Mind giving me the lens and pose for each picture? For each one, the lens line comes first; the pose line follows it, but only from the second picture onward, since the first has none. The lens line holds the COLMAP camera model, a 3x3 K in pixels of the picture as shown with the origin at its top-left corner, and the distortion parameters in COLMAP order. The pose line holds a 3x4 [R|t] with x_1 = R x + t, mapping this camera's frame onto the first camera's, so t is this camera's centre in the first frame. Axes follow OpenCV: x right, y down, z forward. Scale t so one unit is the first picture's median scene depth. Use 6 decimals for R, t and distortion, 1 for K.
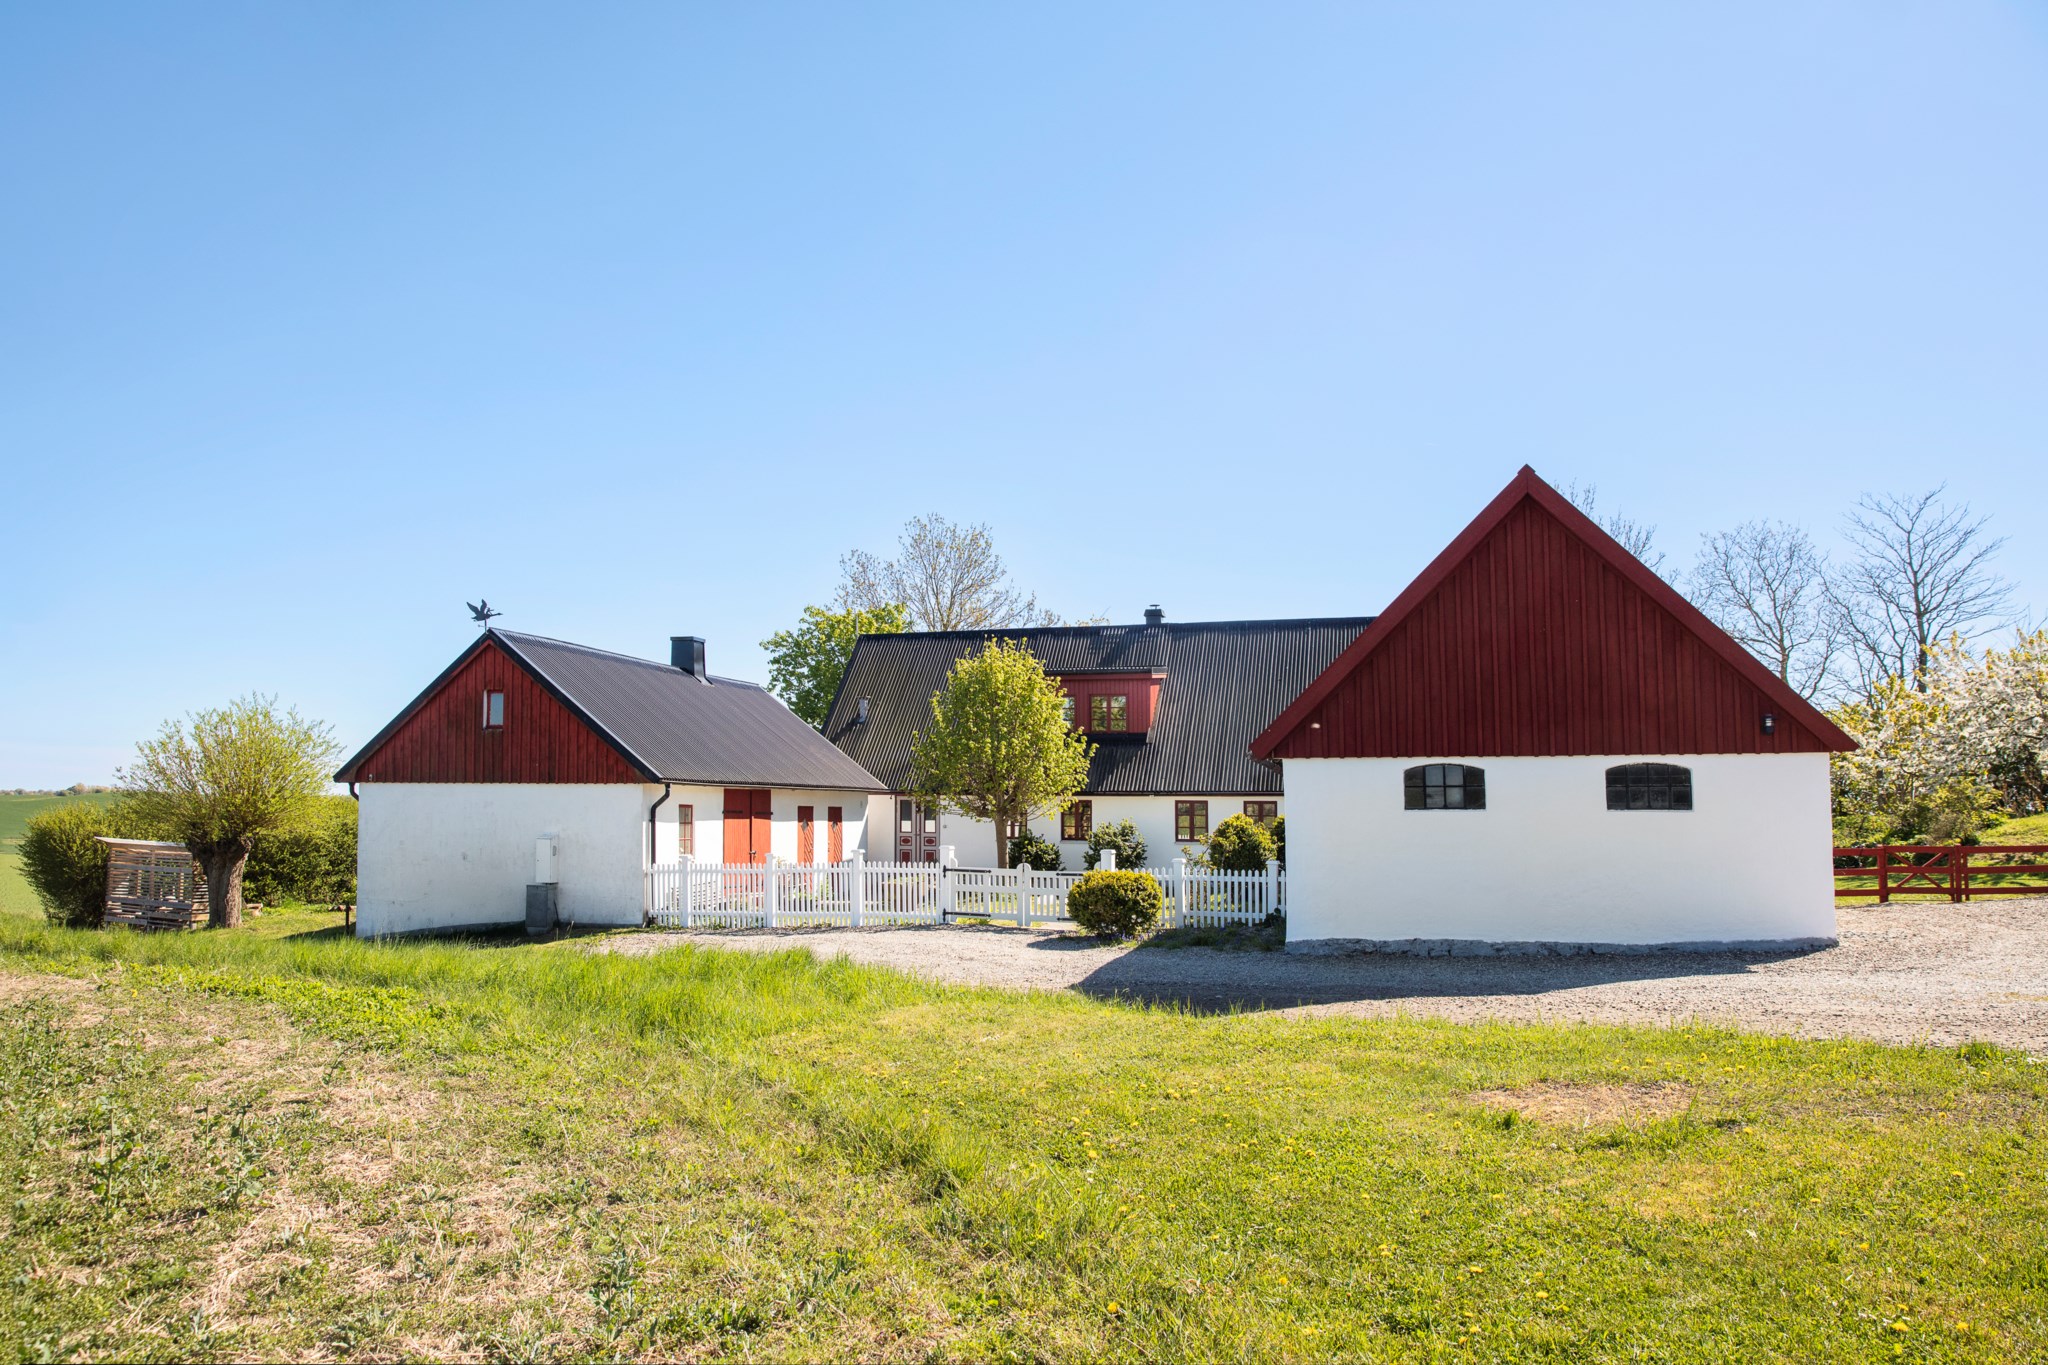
lens RADIAL K [[1419.3, 0, 1025.3], [0, 1419.3, 675.0], [0, 0, 1]] dist [-0.035371, 0.001706]
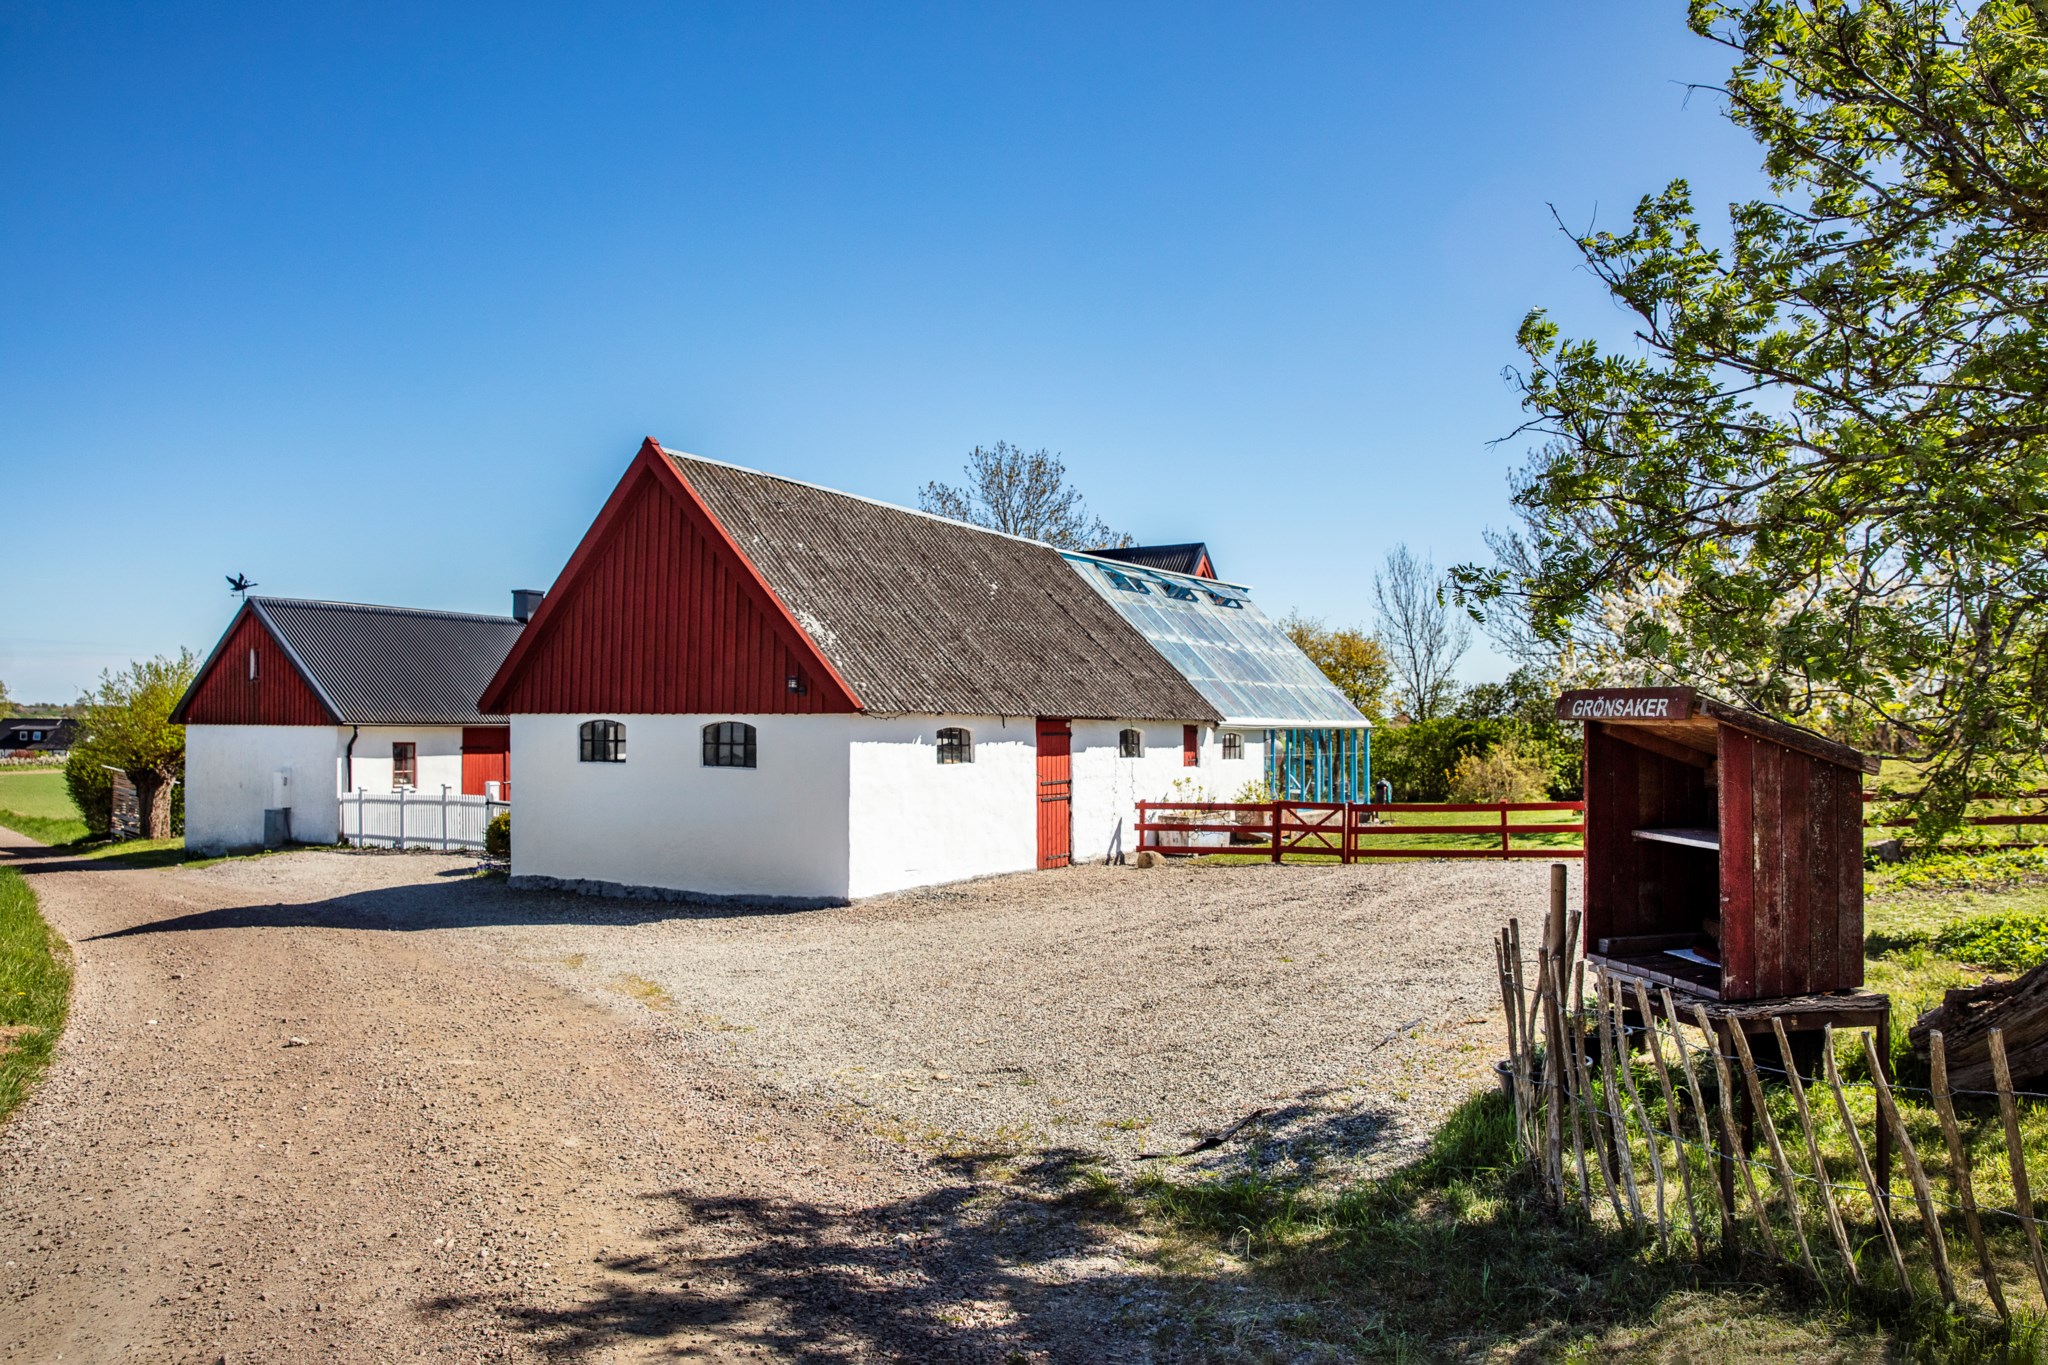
lens RADIAL K [[1473.6, 0, 1024.1], [0, 1473.6, 688.5], [0, 0, 1]] dist [-0.001382, 0.000617]
pose [[0.940109, -0.007598, -0.340790, 0.690808], [0.032387, 0.997220, 0.067111, -0.019058], [0.339333, -0.074129, 0.937741, 0.037663]]
